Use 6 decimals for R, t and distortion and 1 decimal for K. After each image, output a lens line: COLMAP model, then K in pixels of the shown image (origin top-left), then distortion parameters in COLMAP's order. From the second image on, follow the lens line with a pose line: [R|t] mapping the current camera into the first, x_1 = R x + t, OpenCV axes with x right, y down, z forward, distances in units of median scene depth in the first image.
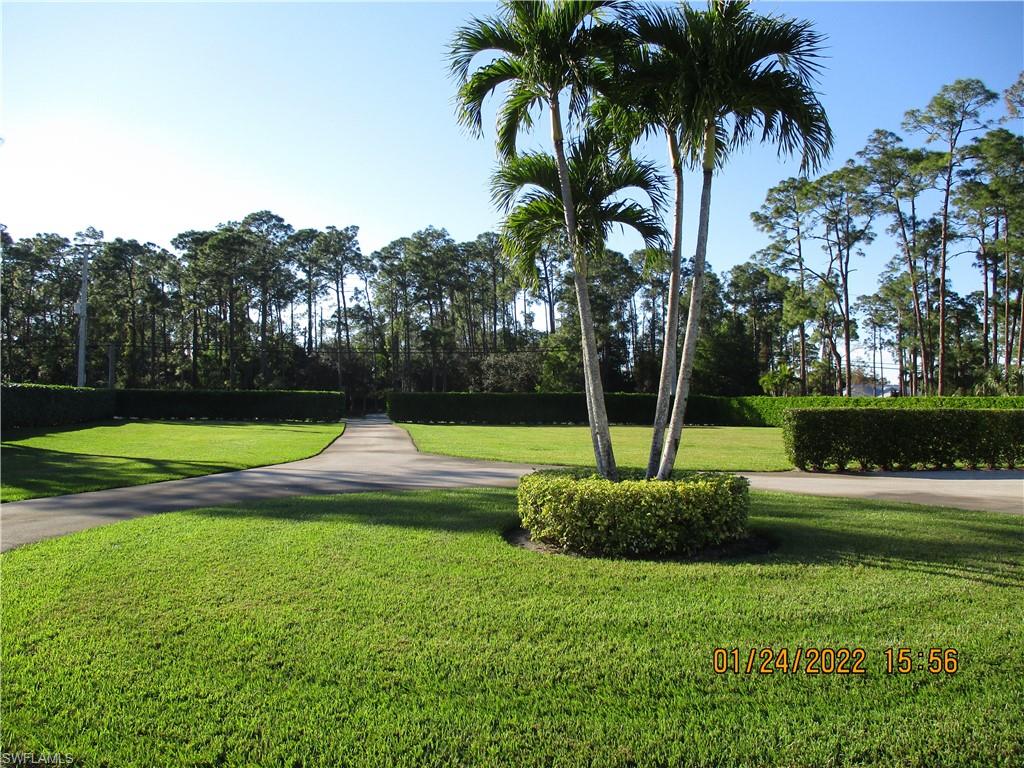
lens RADIAL K [[846.4, 0, 530.5], [0, 846.4, 382.1], [0, 0, 1]] dist [-0.032802, 0.006905]
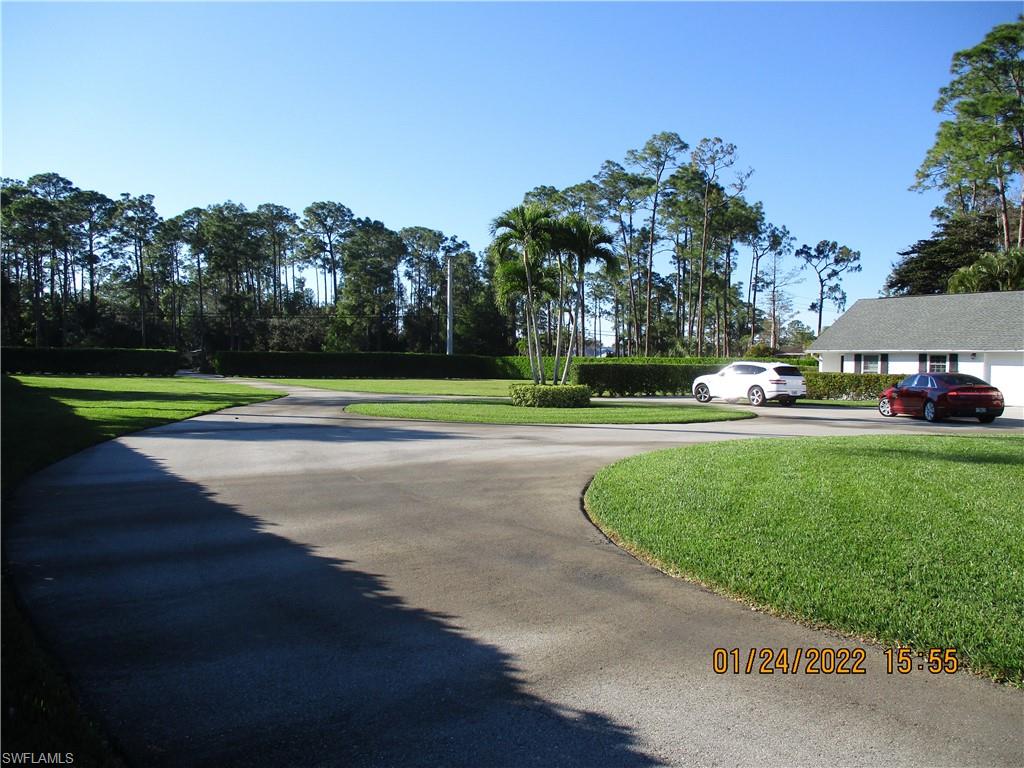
lens RADIAL K [[846.4, 0, 530.5], [0, 846.4, 382.1], [0, 0, 1]] dist [-0.032802, 0.006905]
pose [[0.948881, -0.003092, 0.315618, -0.111577], [-0.012192, 0.998847, 0.046441, -0.003760], [-0.315397, -0.047915, 0.947749, -0.219797]]
